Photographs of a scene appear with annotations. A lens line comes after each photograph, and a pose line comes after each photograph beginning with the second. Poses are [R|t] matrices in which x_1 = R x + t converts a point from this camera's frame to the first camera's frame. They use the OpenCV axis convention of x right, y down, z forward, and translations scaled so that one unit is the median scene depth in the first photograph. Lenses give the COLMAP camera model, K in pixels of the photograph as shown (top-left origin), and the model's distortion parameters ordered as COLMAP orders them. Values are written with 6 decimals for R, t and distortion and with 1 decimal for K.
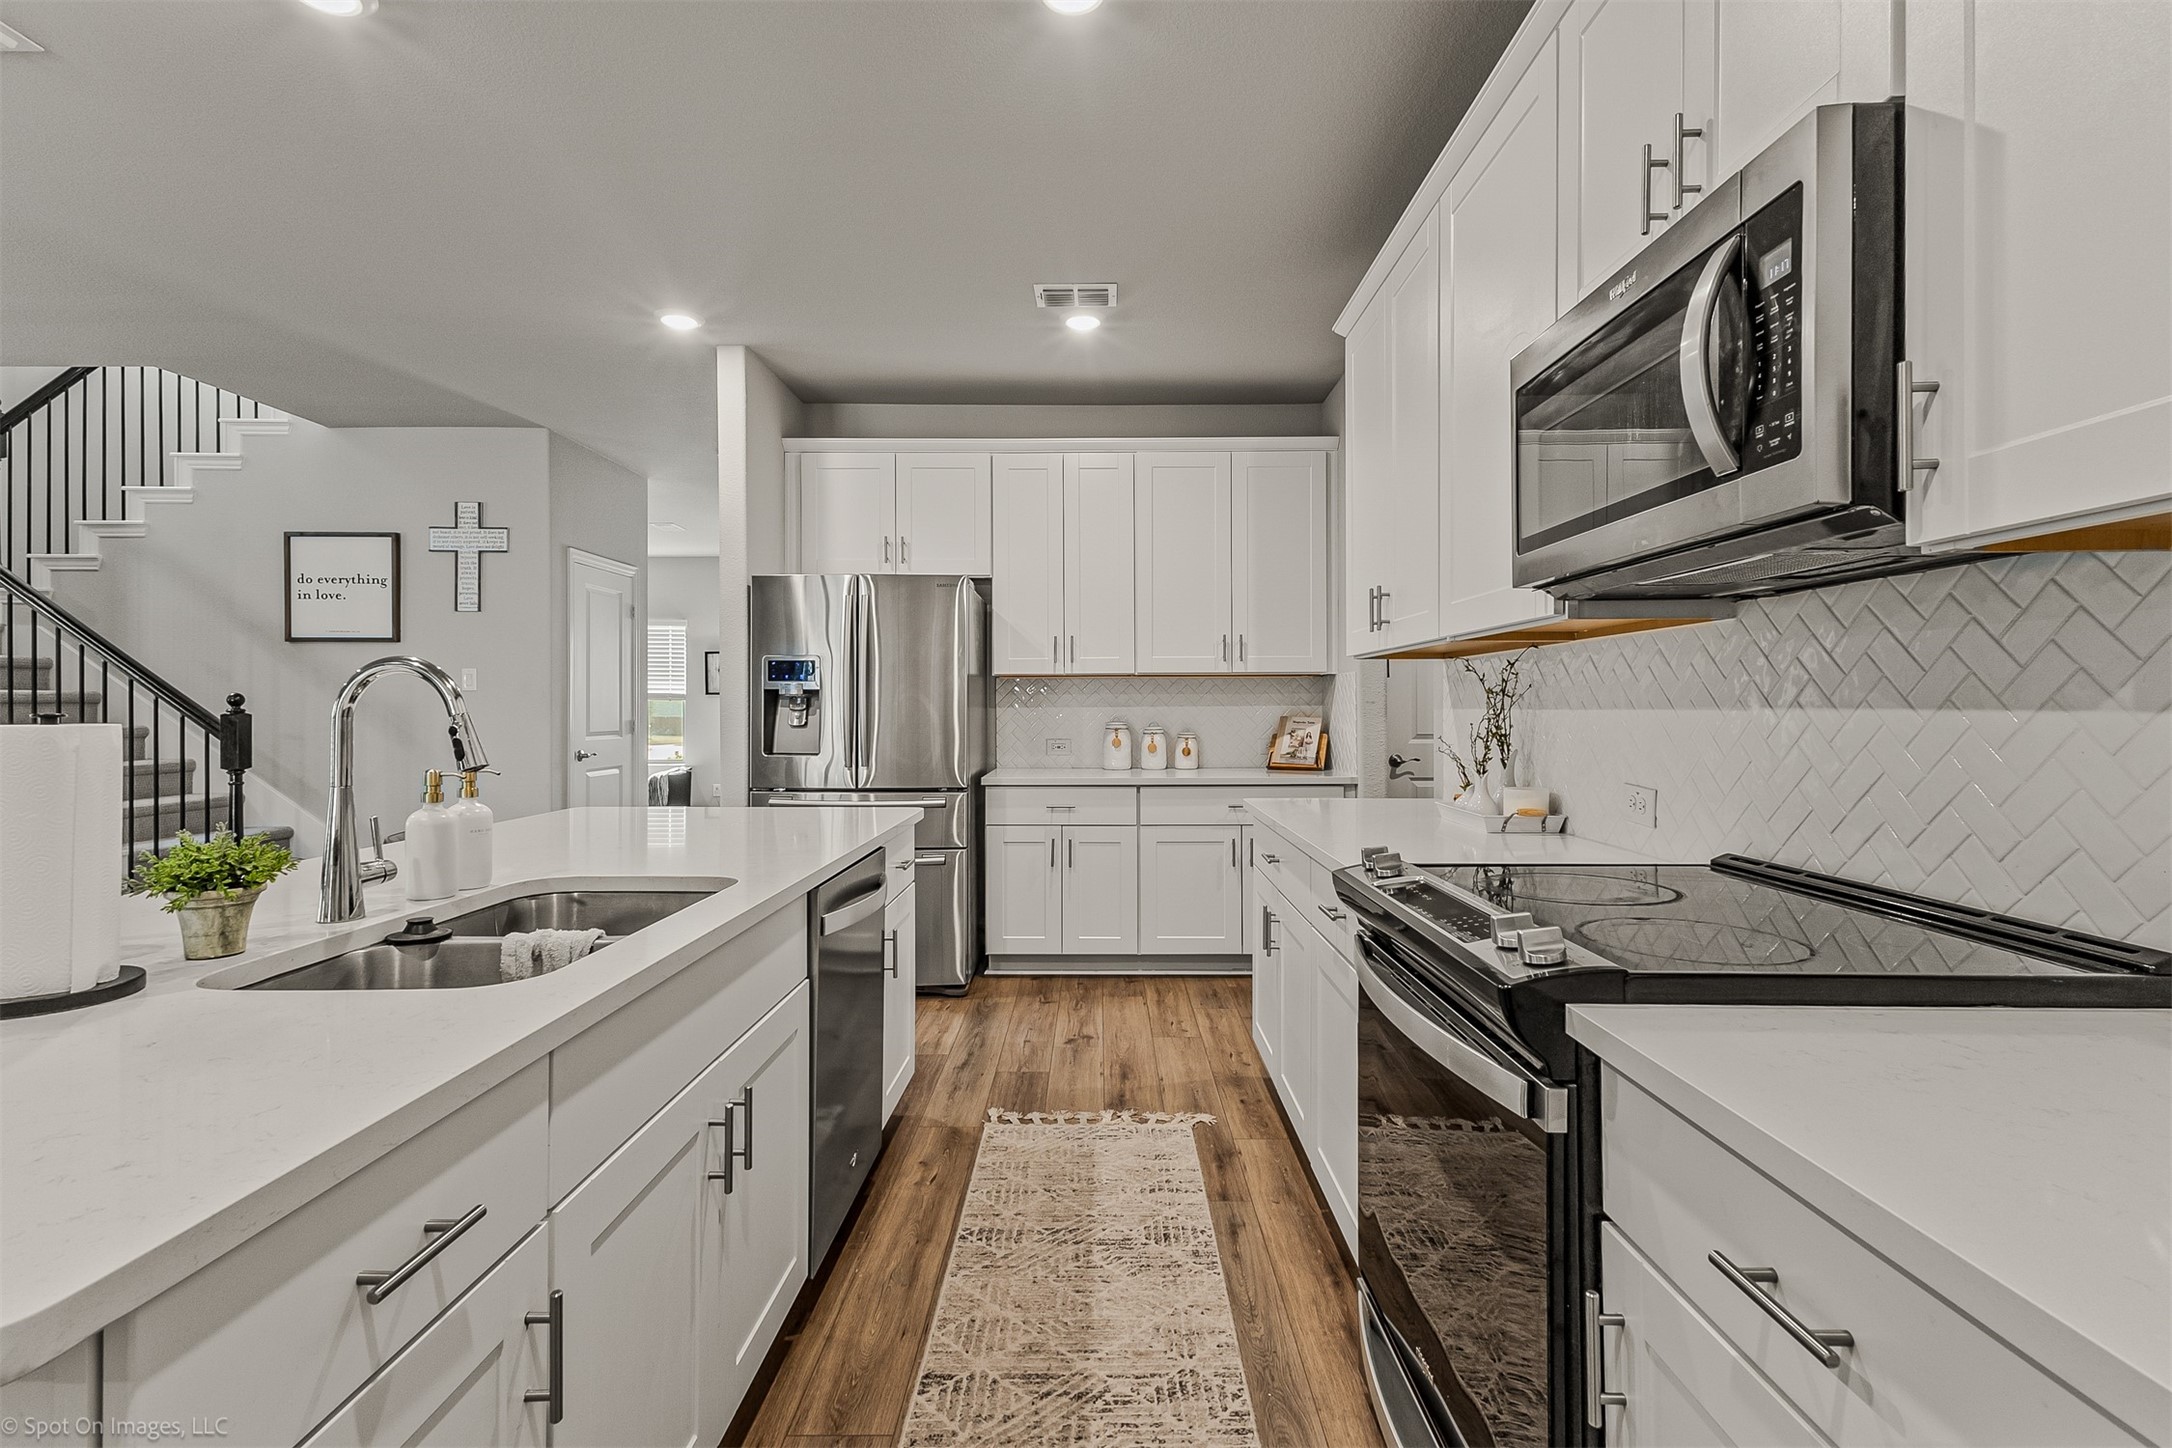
lens RADIAL K [[1003.6, 0, 1089.0], [0, 1003.6, 695.9], [0, 0, 1]] dist [0.022091, -0.001254]
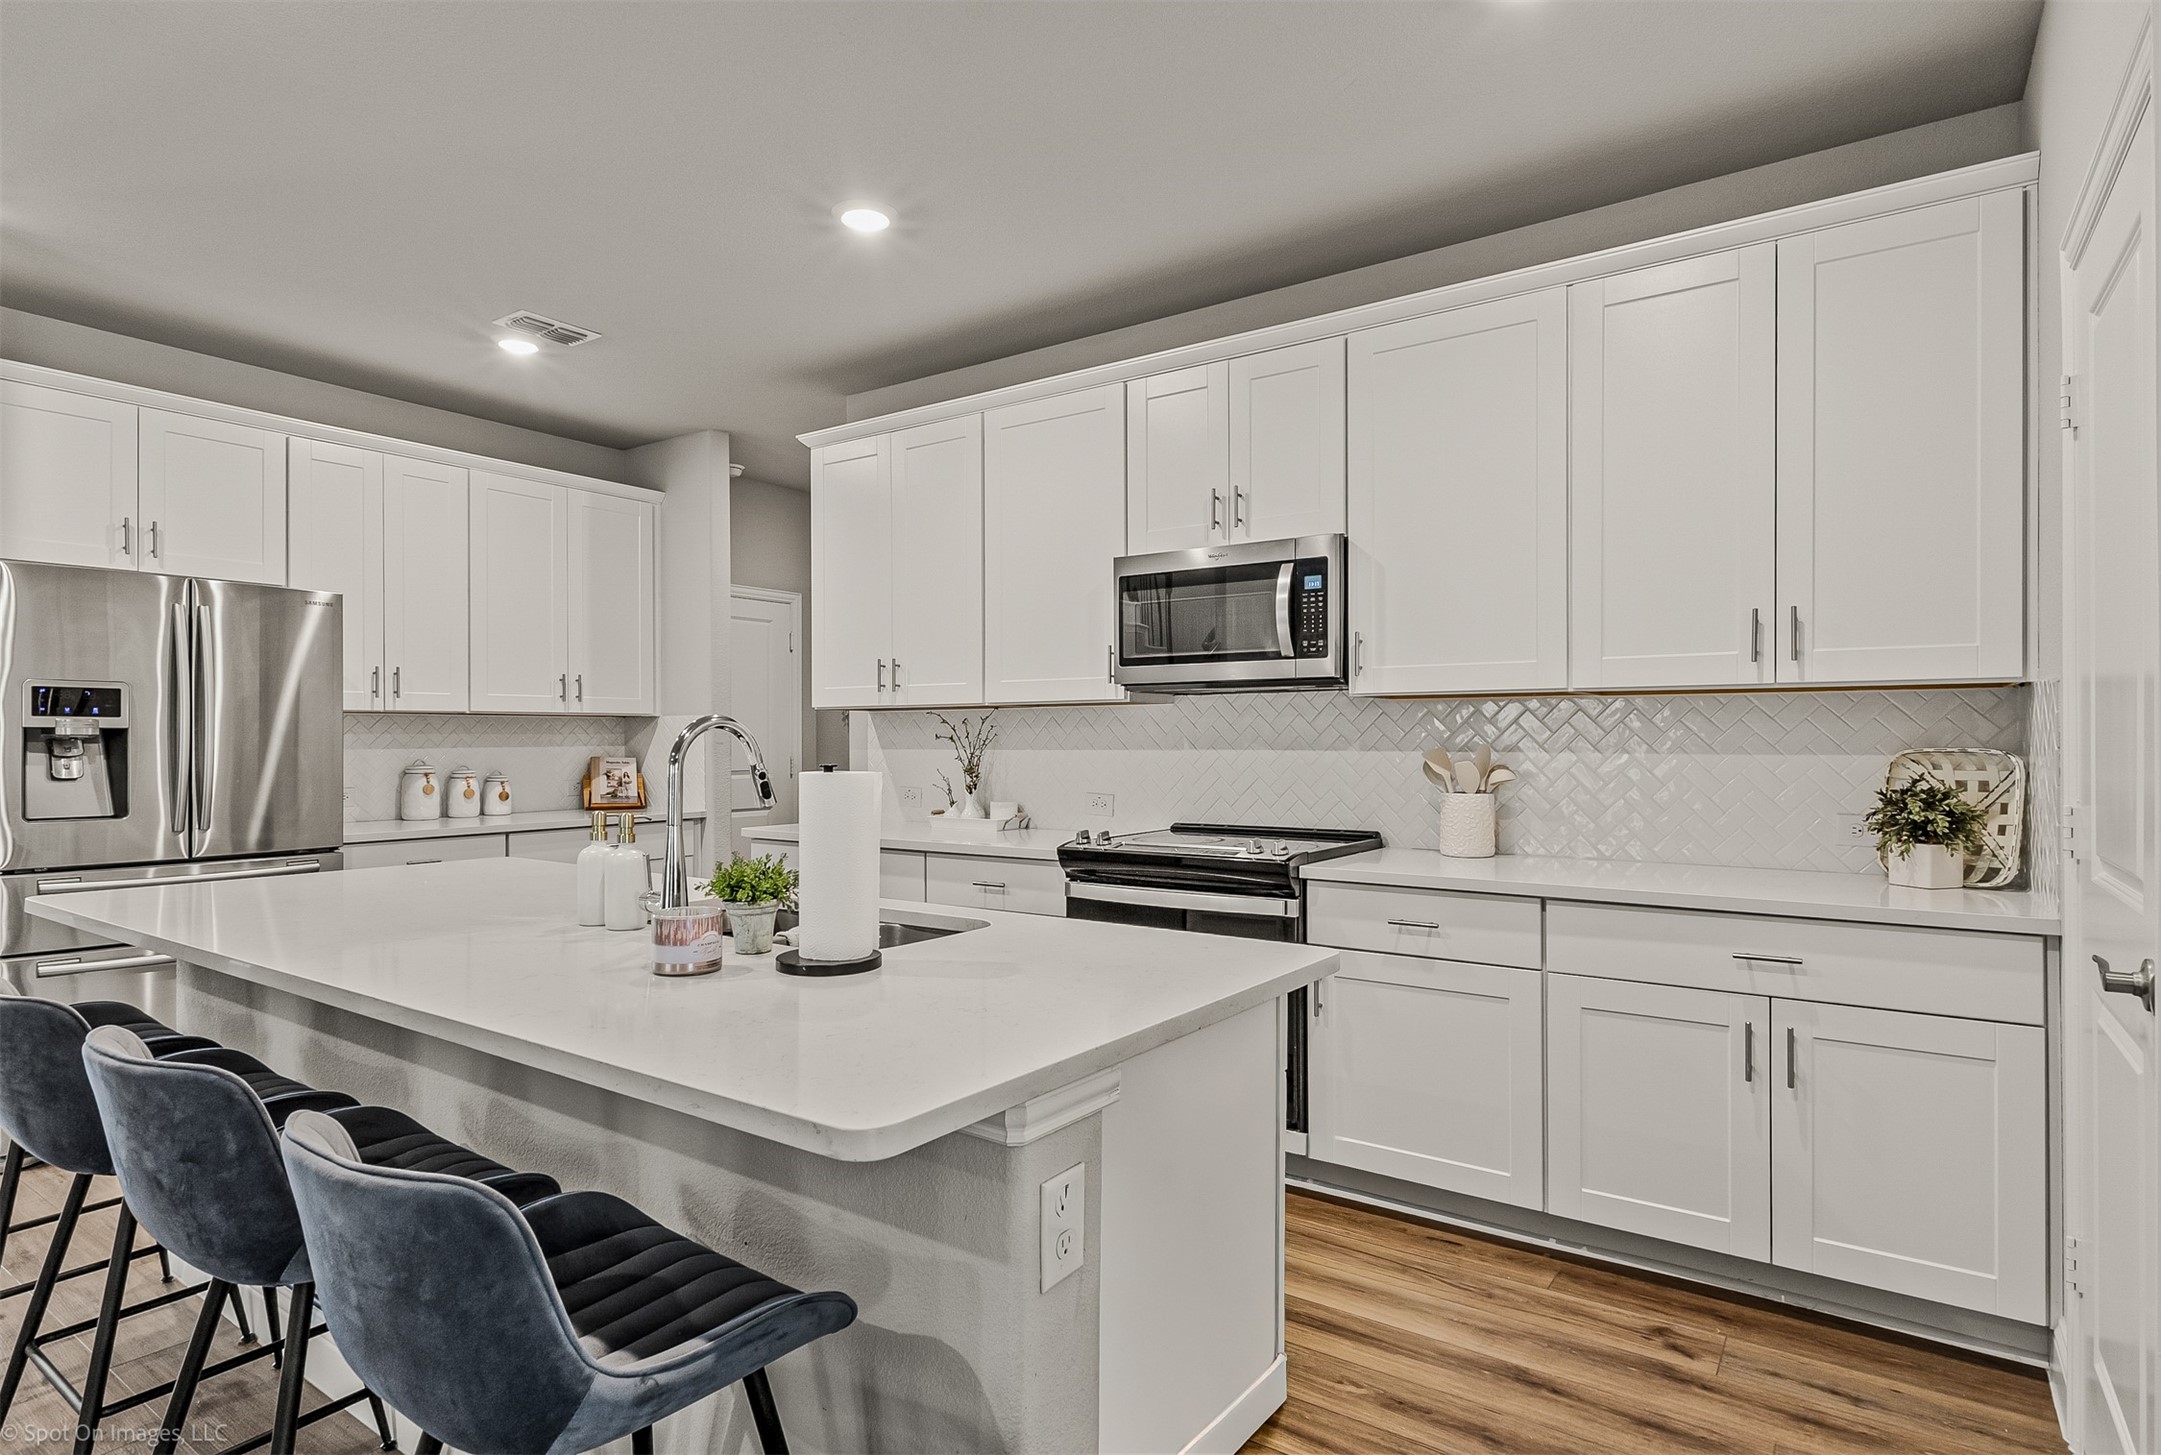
lens RADIAL K [[1129.4, 0, 1079.5], [0, 1129.4, 727.9], [0, 0, 1]] dist [0.004413, 0.000429]
pose [[0.577836, 0.008074, 0.816113, -0.542898], [-0.006726, 0.999964, -0.005131, -0.007369], [-0.816125, -0.002524, 0.577870, -0.051434]]
